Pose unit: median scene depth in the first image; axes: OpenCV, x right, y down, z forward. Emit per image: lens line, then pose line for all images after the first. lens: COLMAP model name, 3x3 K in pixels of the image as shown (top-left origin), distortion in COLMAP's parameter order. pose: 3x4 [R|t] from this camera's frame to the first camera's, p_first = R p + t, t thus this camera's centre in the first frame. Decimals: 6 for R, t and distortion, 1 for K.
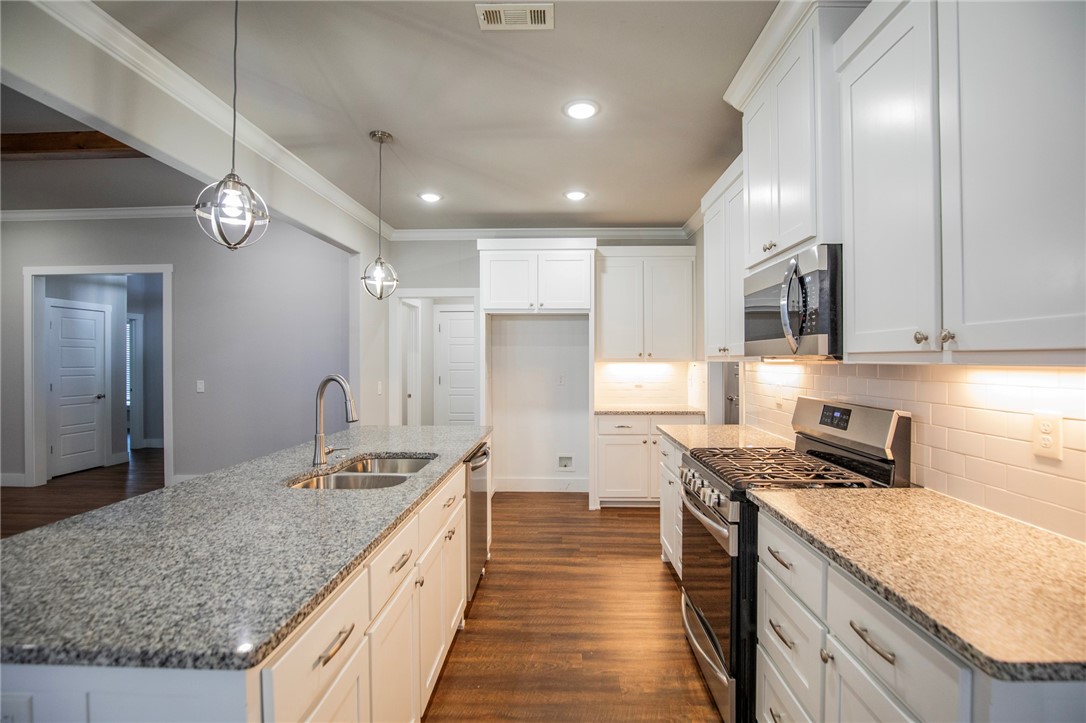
lens RADIAL K [[506.0, 0, 556.2], [0, 506.0, 360.1], [0, 0, 1]] dist [-0.038302, 0.007432]
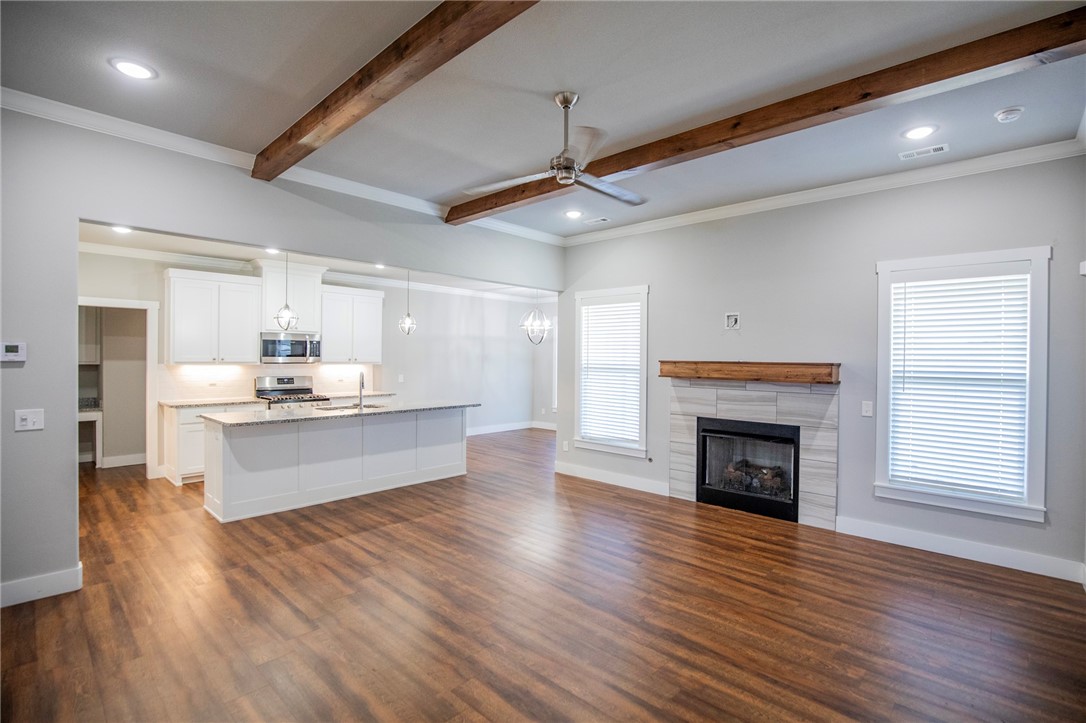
lens RADIAL K [[506.0, 0, 556.2], [0, 506.0, 360.1], [0, 0, 1]] dist [-0.038302, 0.007432]
pose [[-0.753381, -0.007498, 0.657541, -1.316280], [-0.006026, 0.999972, 0.004499, -0.021799], [-0.657556, -0.000573, -0.753405, 1.039237]]
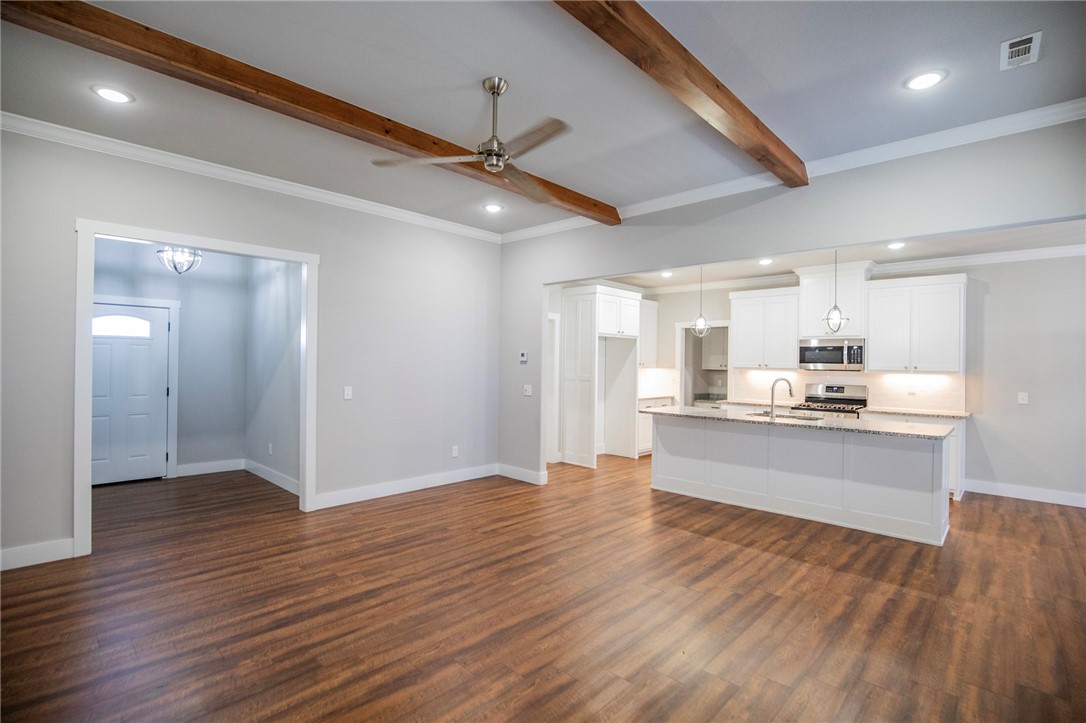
lens RADIAL K [[506.0, 0, 556.2], [0, 506.0, 360.1], [0, 0, 1]] dist [-0.038302, 0.007432]
pose [[0.665355, 0.015853, 0.746359, -1.313335], [-0.015774, 0.999850, -0.007175, -0.008321], [-0.746360, -0.006999, 0.665505, 0.103484]]
